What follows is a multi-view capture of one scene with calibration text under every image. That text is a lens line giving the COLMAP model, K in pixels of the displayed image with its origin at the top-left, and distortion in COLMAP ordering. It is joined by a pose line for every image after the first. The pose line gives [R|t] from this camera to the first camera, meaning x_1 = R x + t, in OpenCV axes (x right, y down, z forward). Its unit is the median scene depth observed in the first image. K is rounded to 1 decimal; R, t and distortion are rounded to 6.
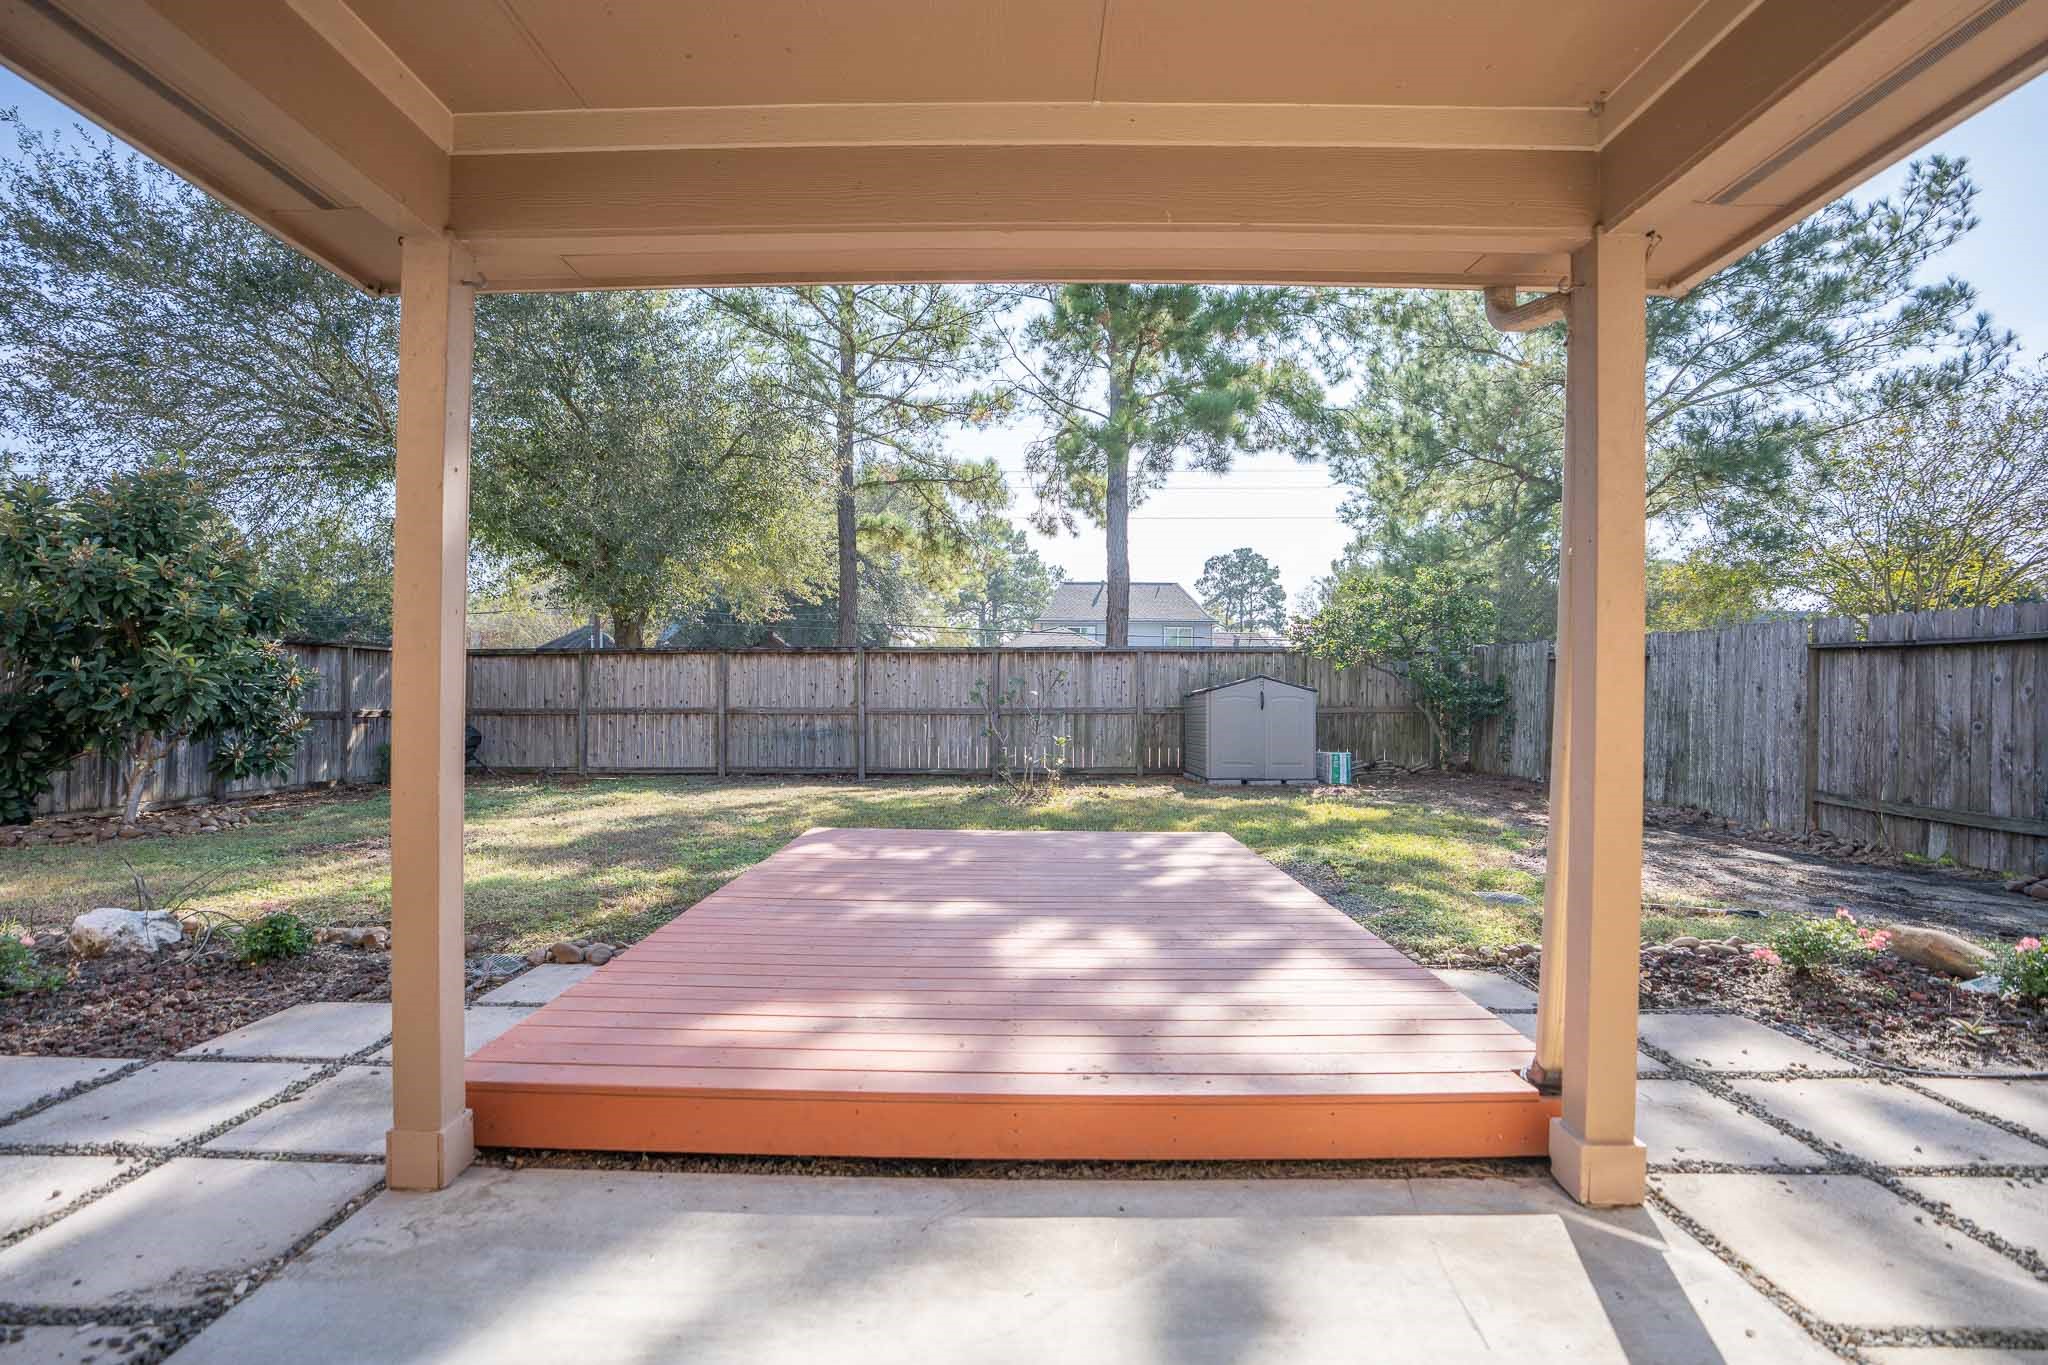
lens RADIAL K [[977.6, 0, 987.0], [0, 977.6, 676.2], [0, 0, 1]] dist [-0.050542, 0.016575]
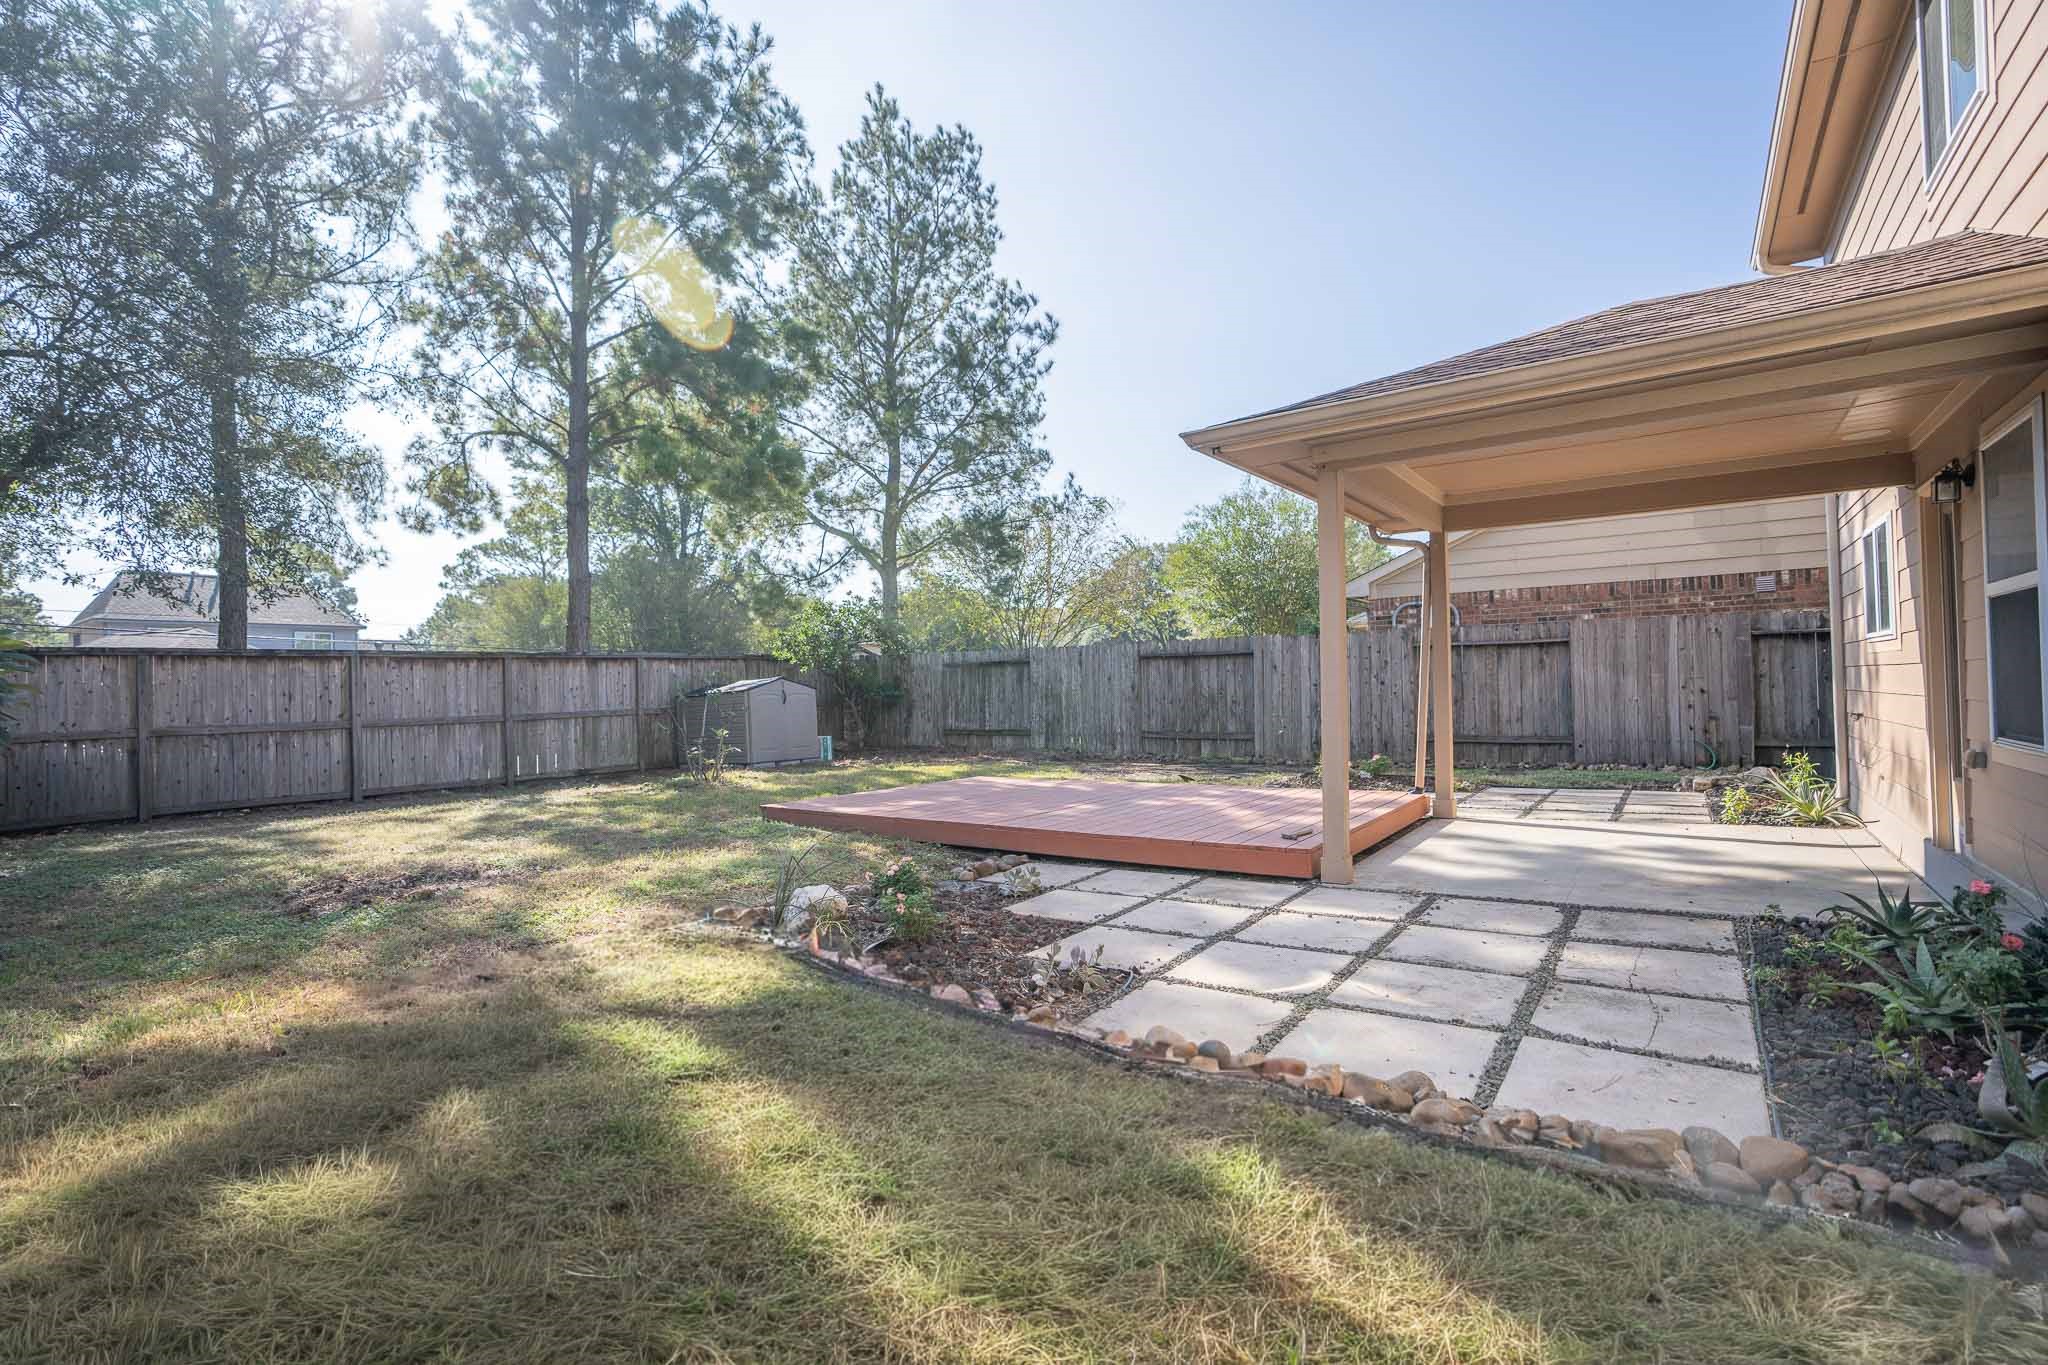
lens RADIAL K [[977.6, 0, 987.0], [0, 977.6, 676.2], [0, 0, 1]] dist [-0.050542, 0.016575]
pose [[0.601192, -0.008154, 0.799063, -0.476058], [0.017125, 0.999850, -0.002682, 0.005011], [-0.798921, 0.015297, 0.601241, 0.035942]]
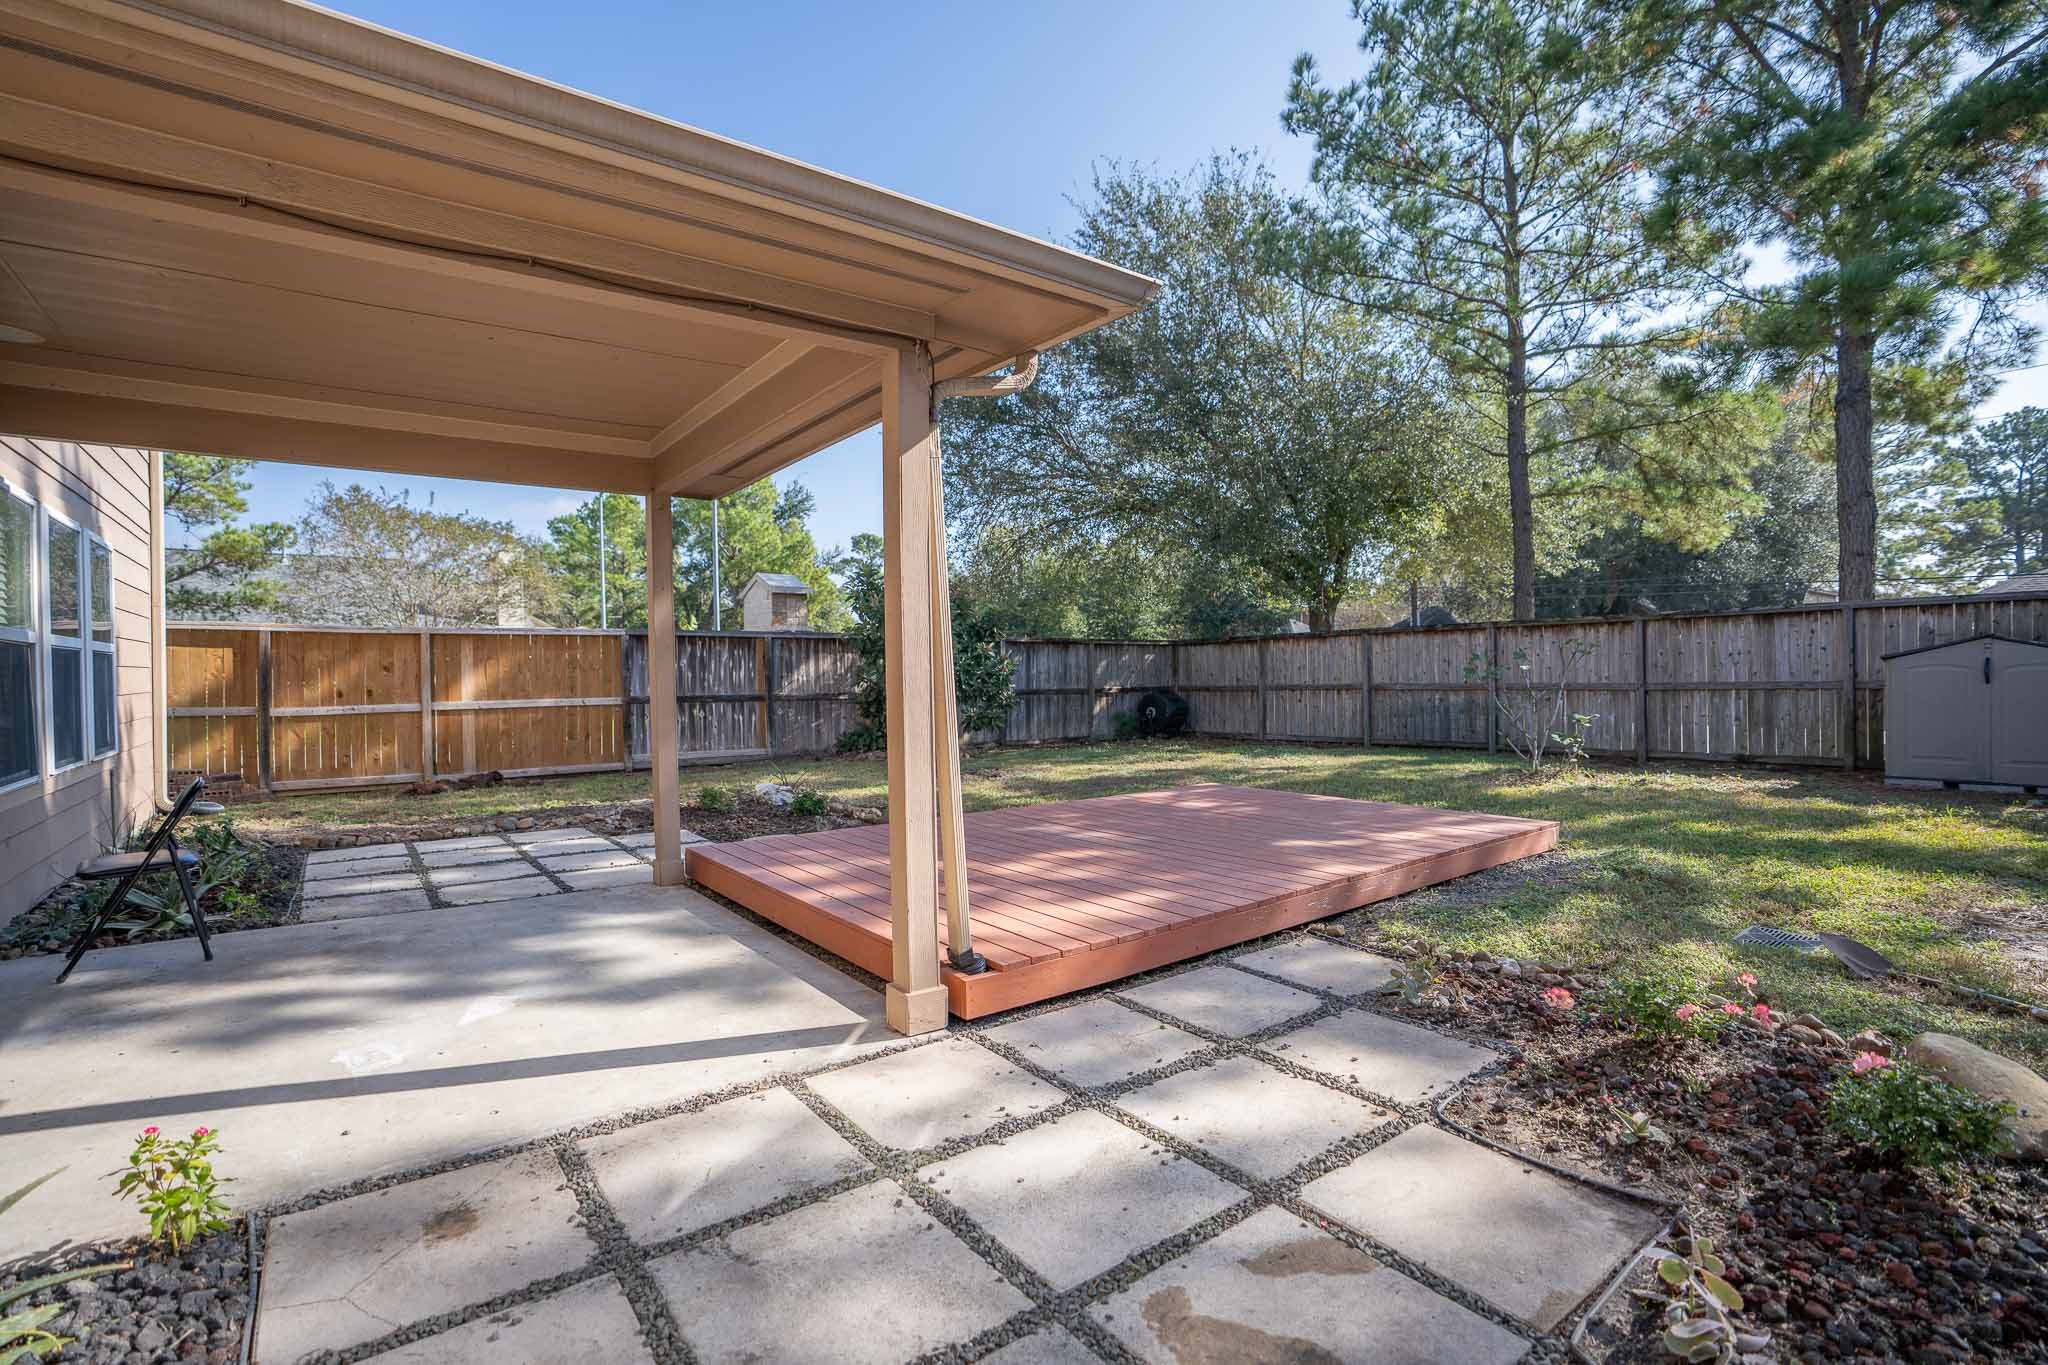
lens RADIAL K [[936.9, 0, 1024.0], [0, 936.9, 682.5], [0, 0, 1]] dist [-0.032588, 0.000147]
pose [[0.618195, -0.006171, -0.786001, 0.318154], [0.030662, 0.999397, 0.016270, 0.001786], [0.785427, -0.034158, 0.618011, 0.050345]]
